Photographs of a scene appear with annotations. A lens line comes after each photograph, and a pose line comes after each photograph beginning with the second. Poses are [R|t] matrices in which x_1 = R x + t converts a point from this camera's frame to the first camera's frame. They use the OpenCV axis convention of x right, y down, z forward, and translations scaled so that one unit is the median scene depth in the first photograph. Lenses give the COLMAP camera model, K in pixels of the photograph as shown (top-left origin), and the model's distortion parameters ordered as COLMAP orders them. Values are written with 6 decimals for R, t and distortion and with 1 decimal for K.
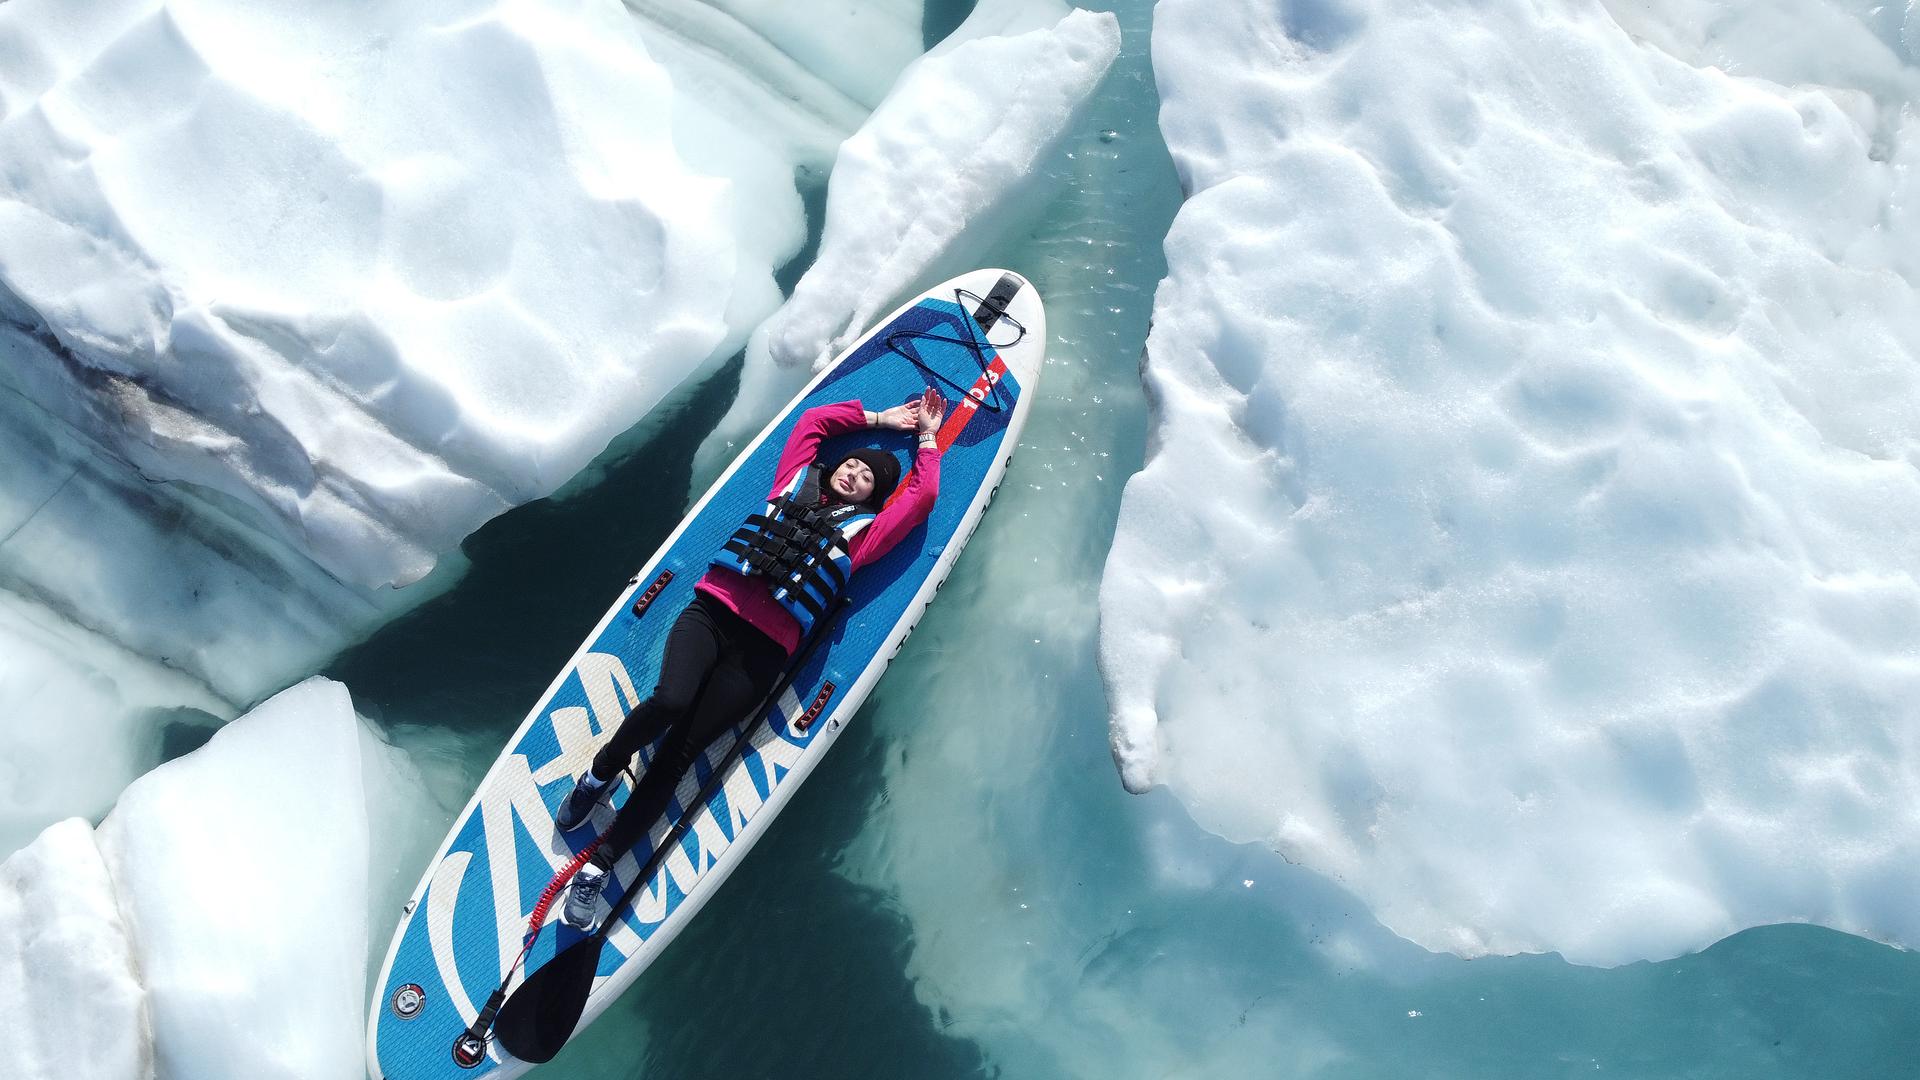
lens RADIAL K [[1335.7, 0, 919.2], [0, 1335.7, 553.5], [0, 0, 1]] dist [-0.041816, 0.006793]
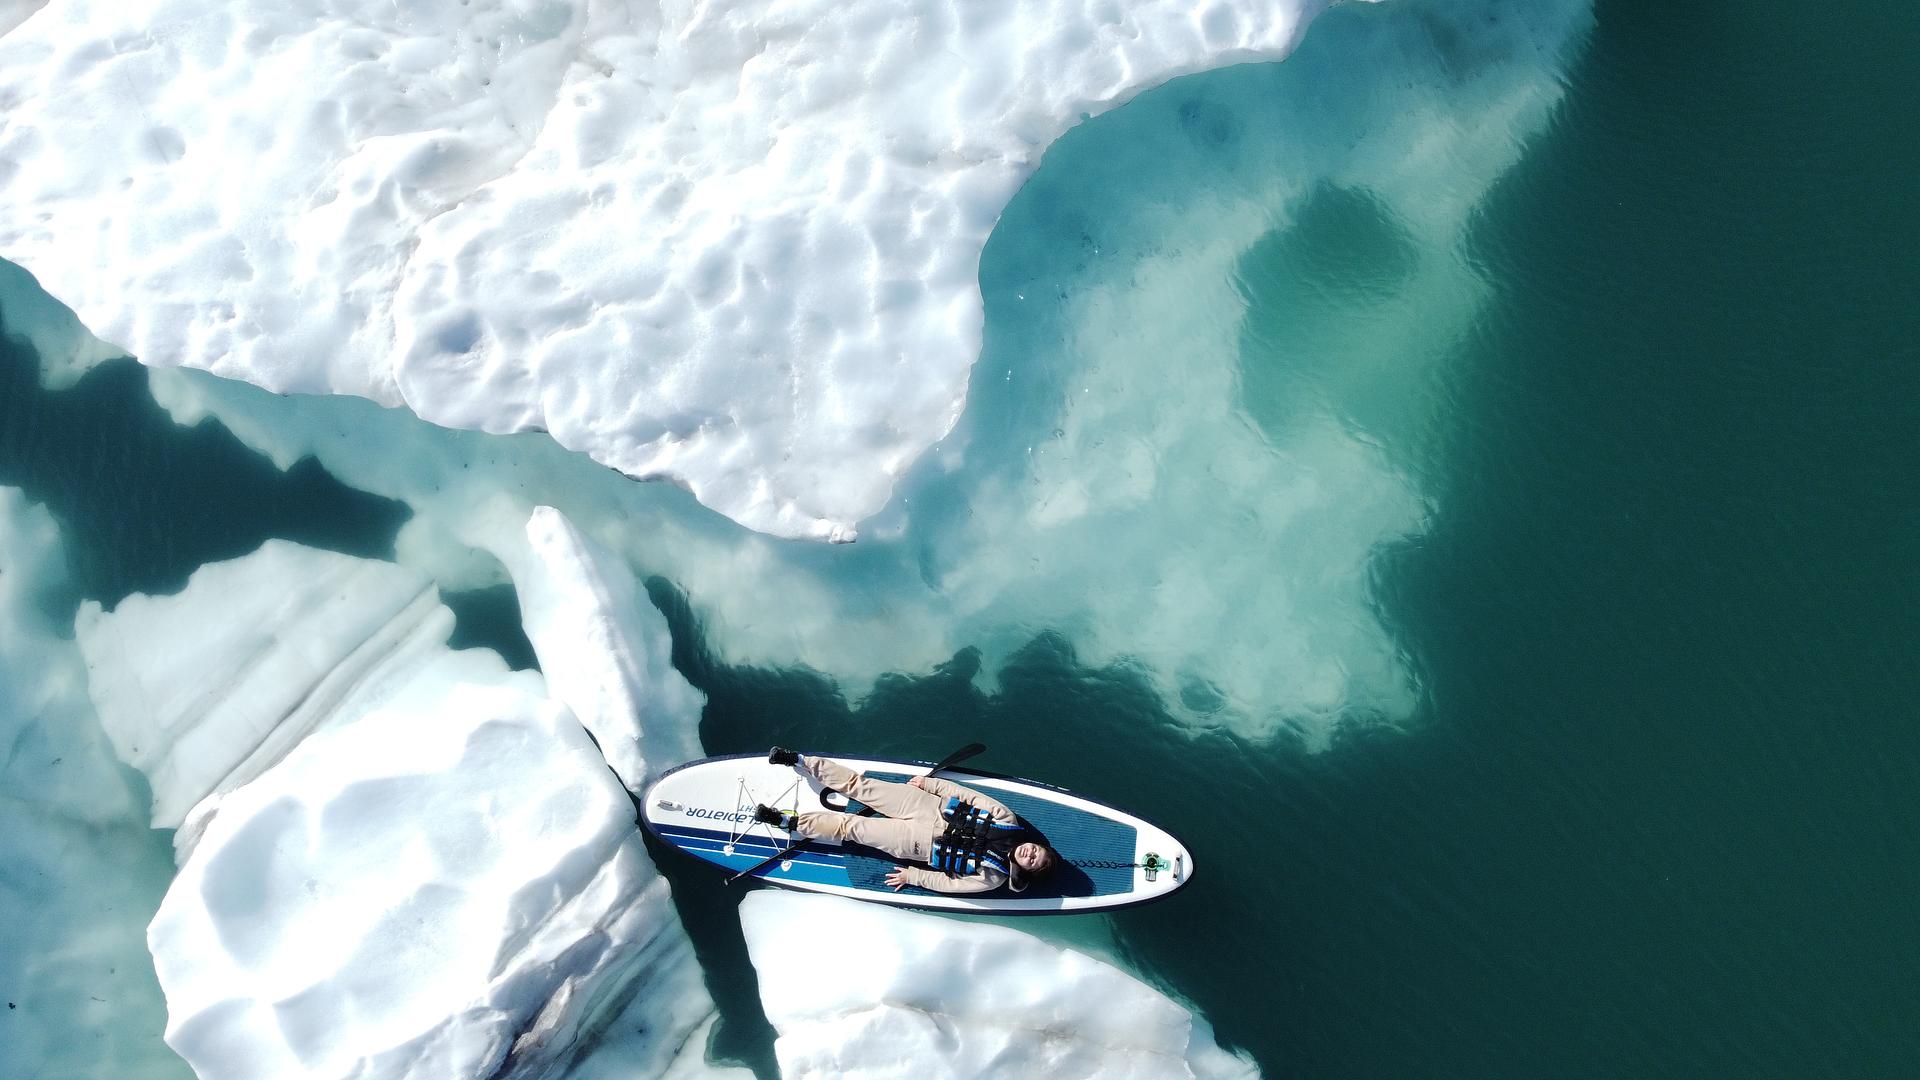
lens RADIAL K [[1351.5, 0, 960.0], [0, 1351.5, 540.0], [0, 0, 1]] dist [-0.271186, 0.000682]
pose [[0.181840, -0.953278, 0.241238, -0.272654], [0.919644, 0.251718, 0.301483, -0.261197], [-0.348121, 0.167031, 0.922449, -0.831374]]
